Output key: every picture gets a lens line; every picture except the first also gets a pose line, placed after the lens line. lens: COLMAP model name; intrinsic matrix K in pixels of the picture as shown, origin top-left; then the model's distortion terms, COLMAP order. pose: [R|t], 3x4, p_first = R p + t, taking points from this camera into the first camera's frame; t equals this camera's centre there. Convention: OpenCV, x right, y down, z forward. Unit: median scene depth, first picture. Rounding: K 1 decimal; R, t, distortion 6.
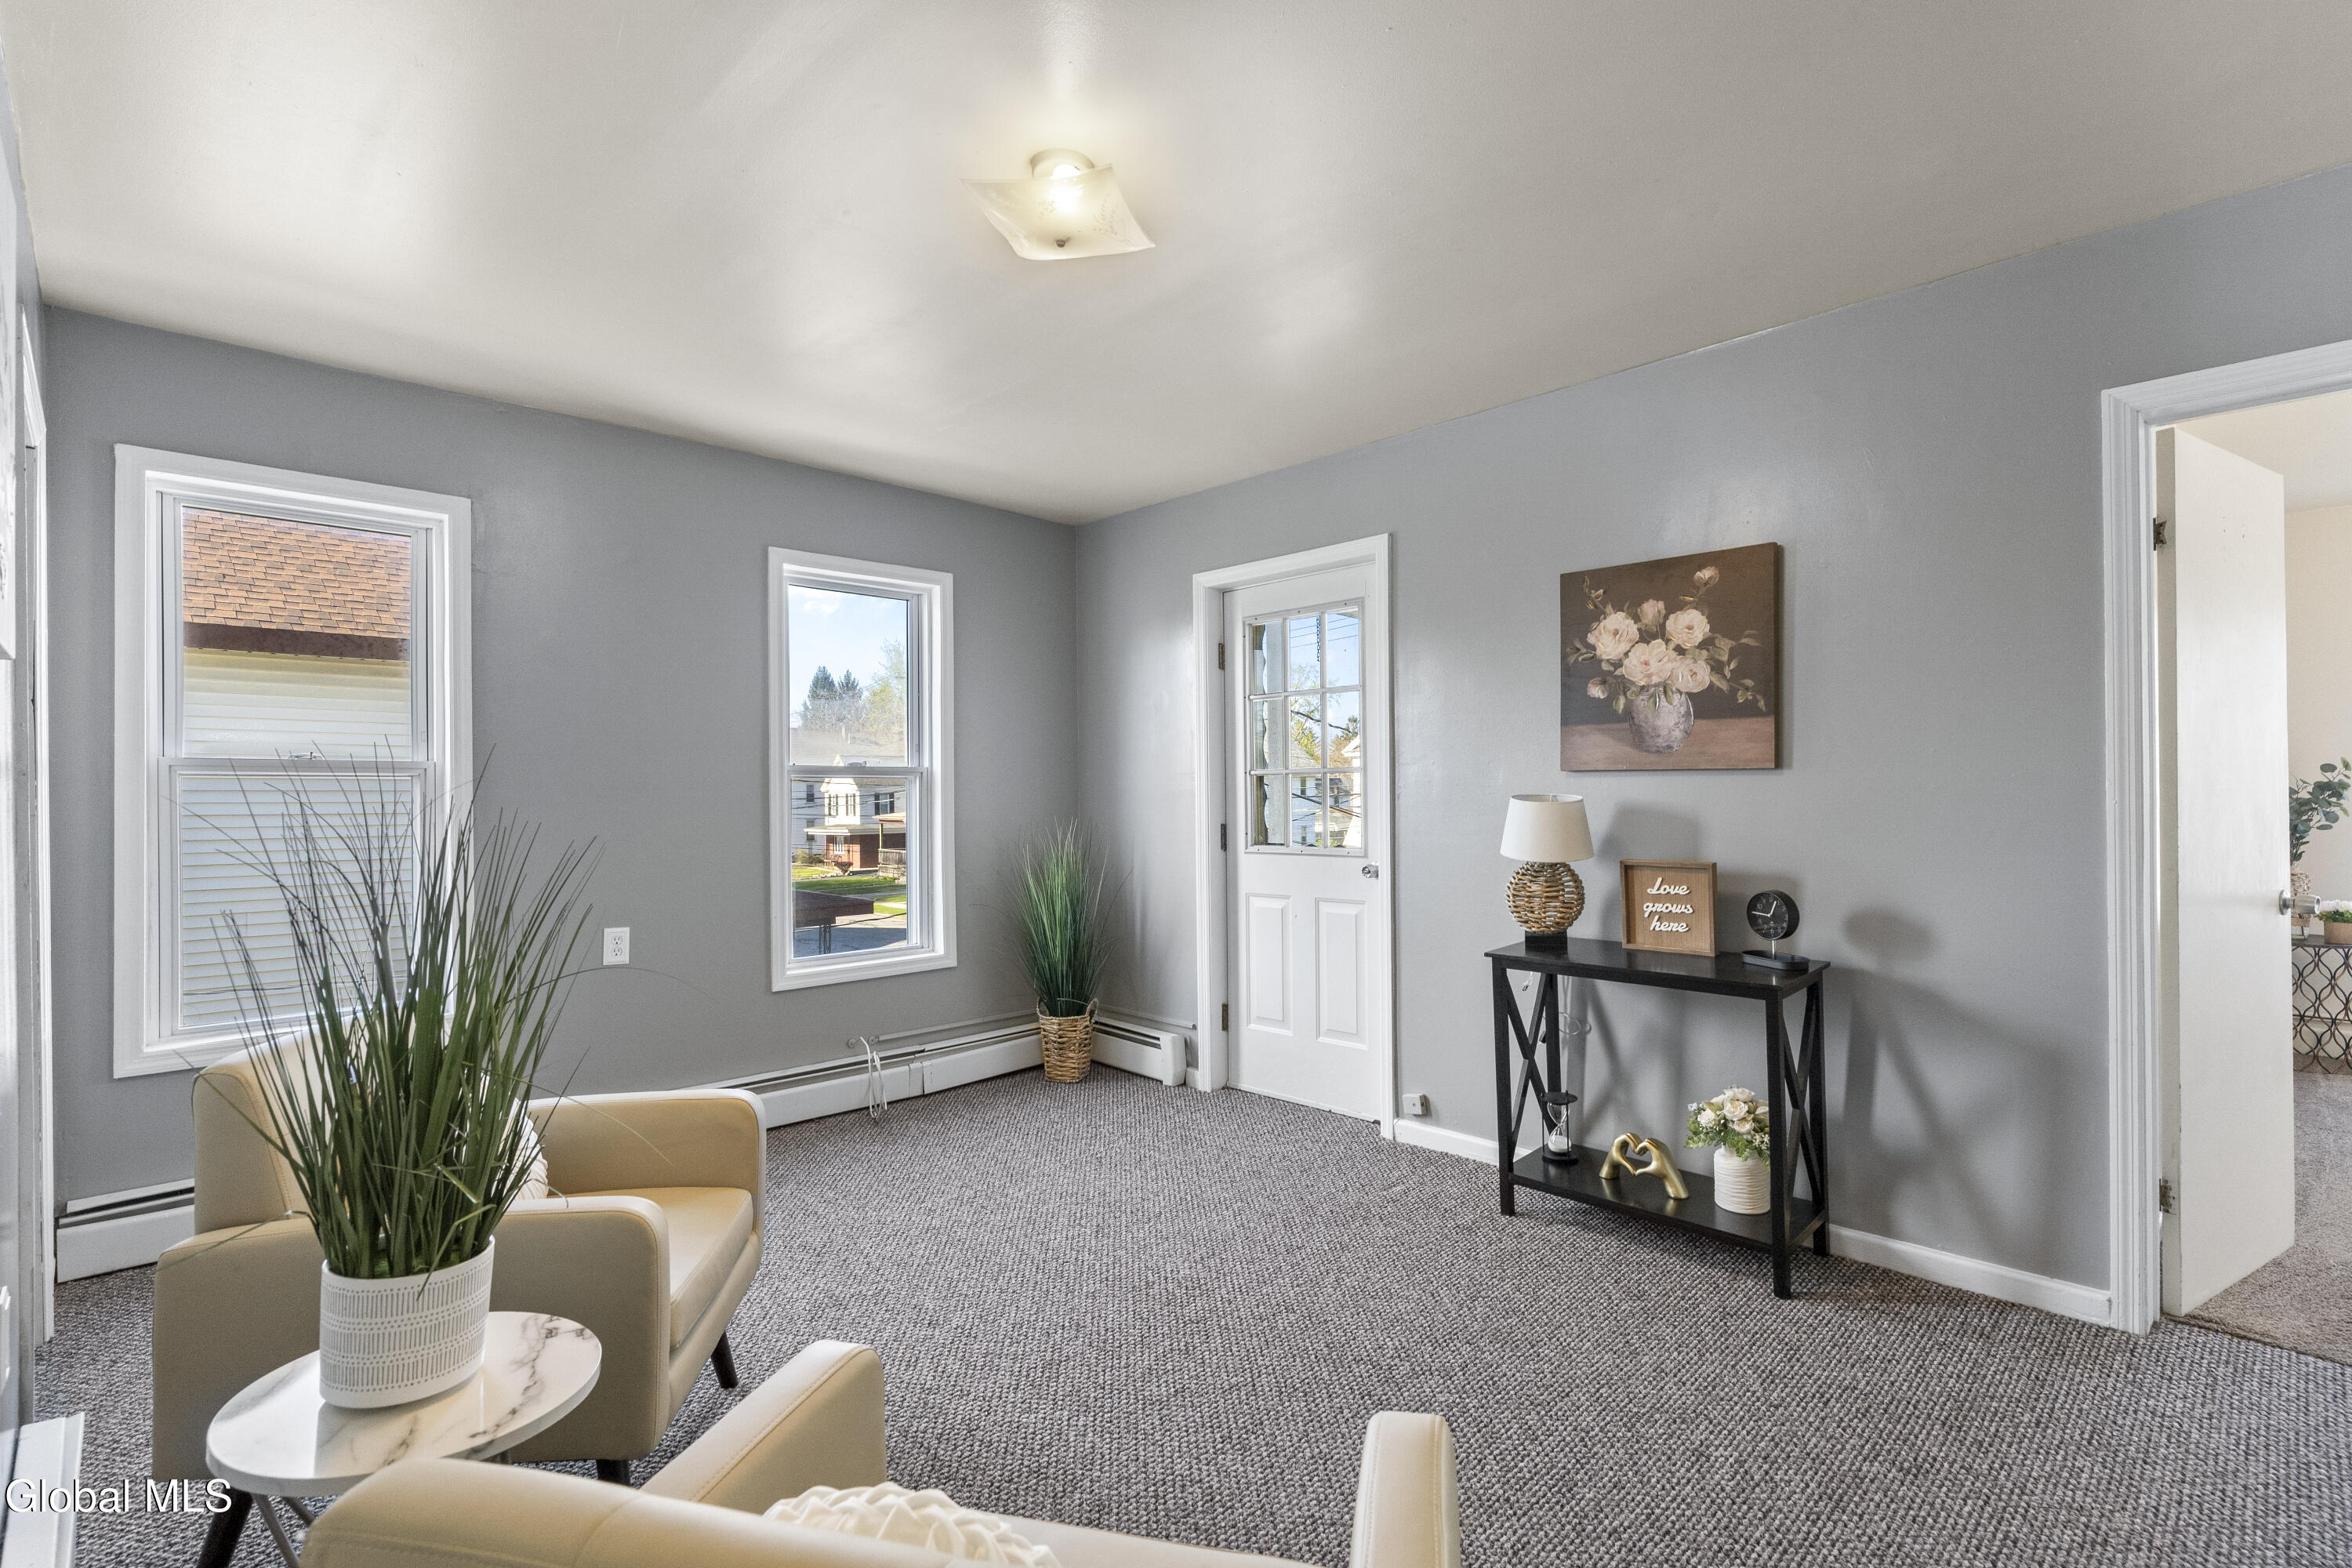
lens RADIAL K [[1088.4, 0, 1176.0], [0, 1088.4, 784.0], [0, 0, 1]] dist [0.000737, 0.000026]
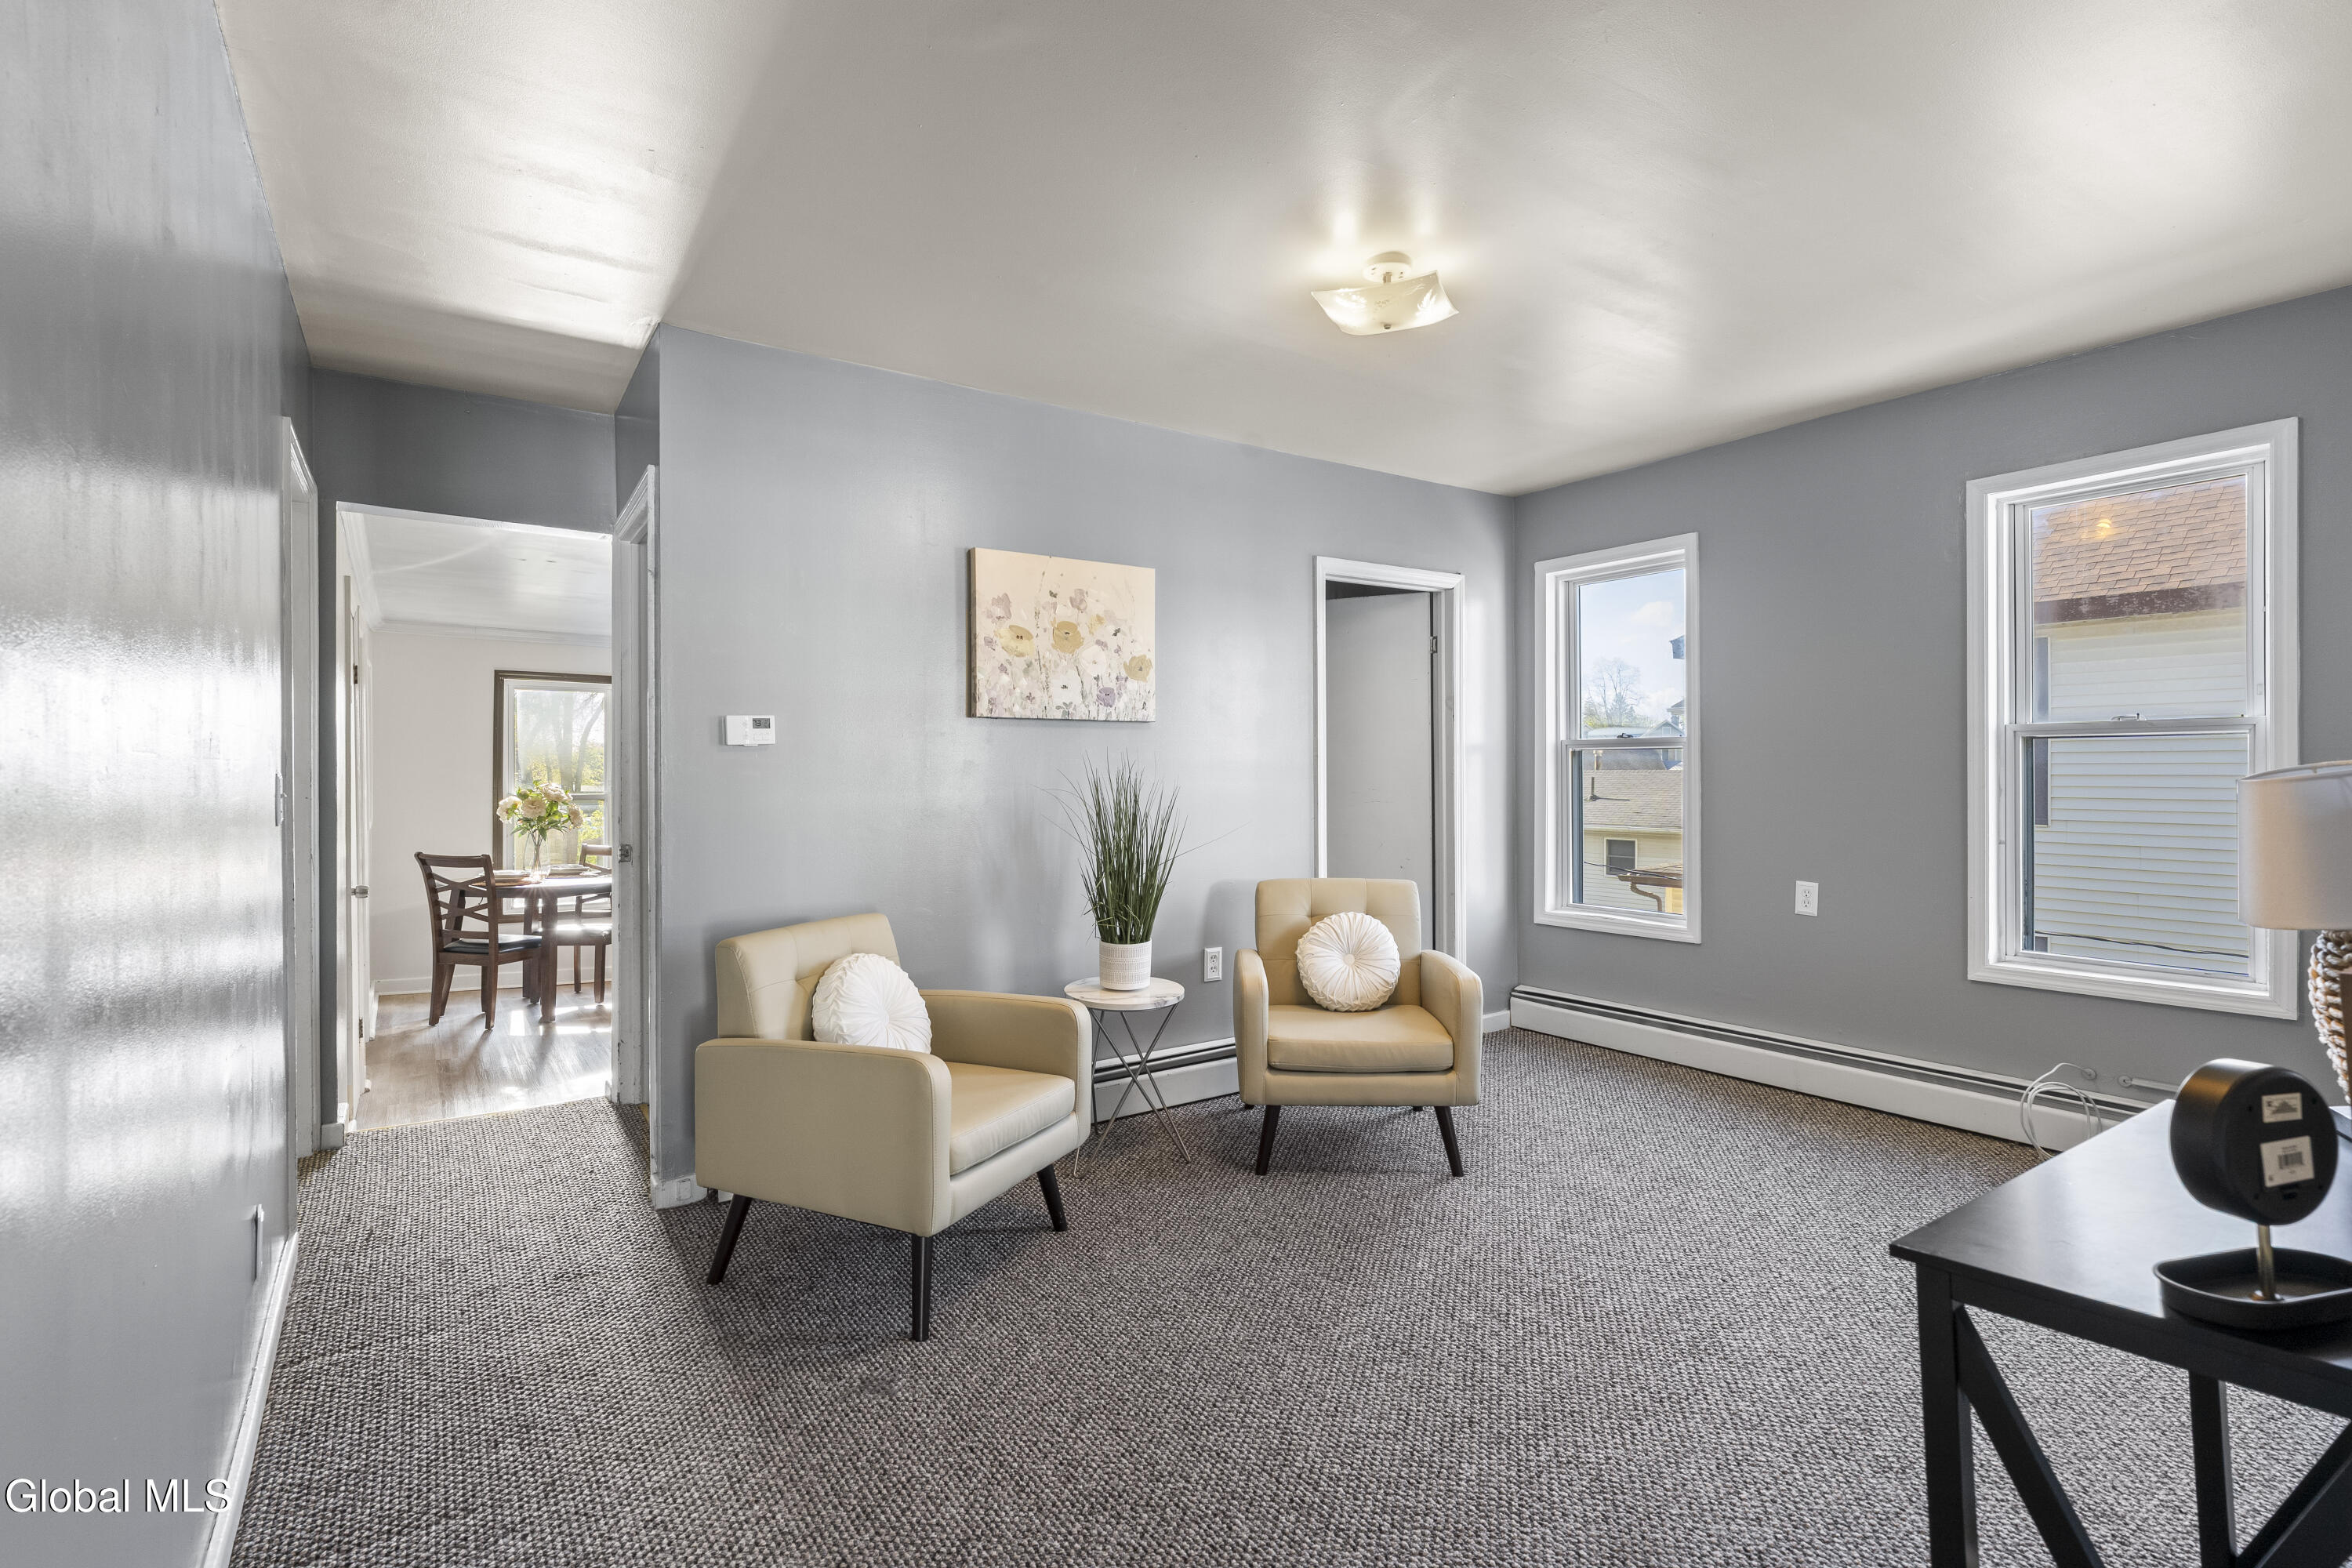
lens RADIAL K [[1113.5, 0, 1176.0], [0, 1113.5, 784.0], [0, 0, 1]] dist [-0.001379, -0.000062]
pose [[-0.157392, 0.021747, -0.987297, 0.631925], [0.017194, 0.999666, 0.019278, 0.001862], [0.987387, -0.013942, -0.157713, 0.511001]]
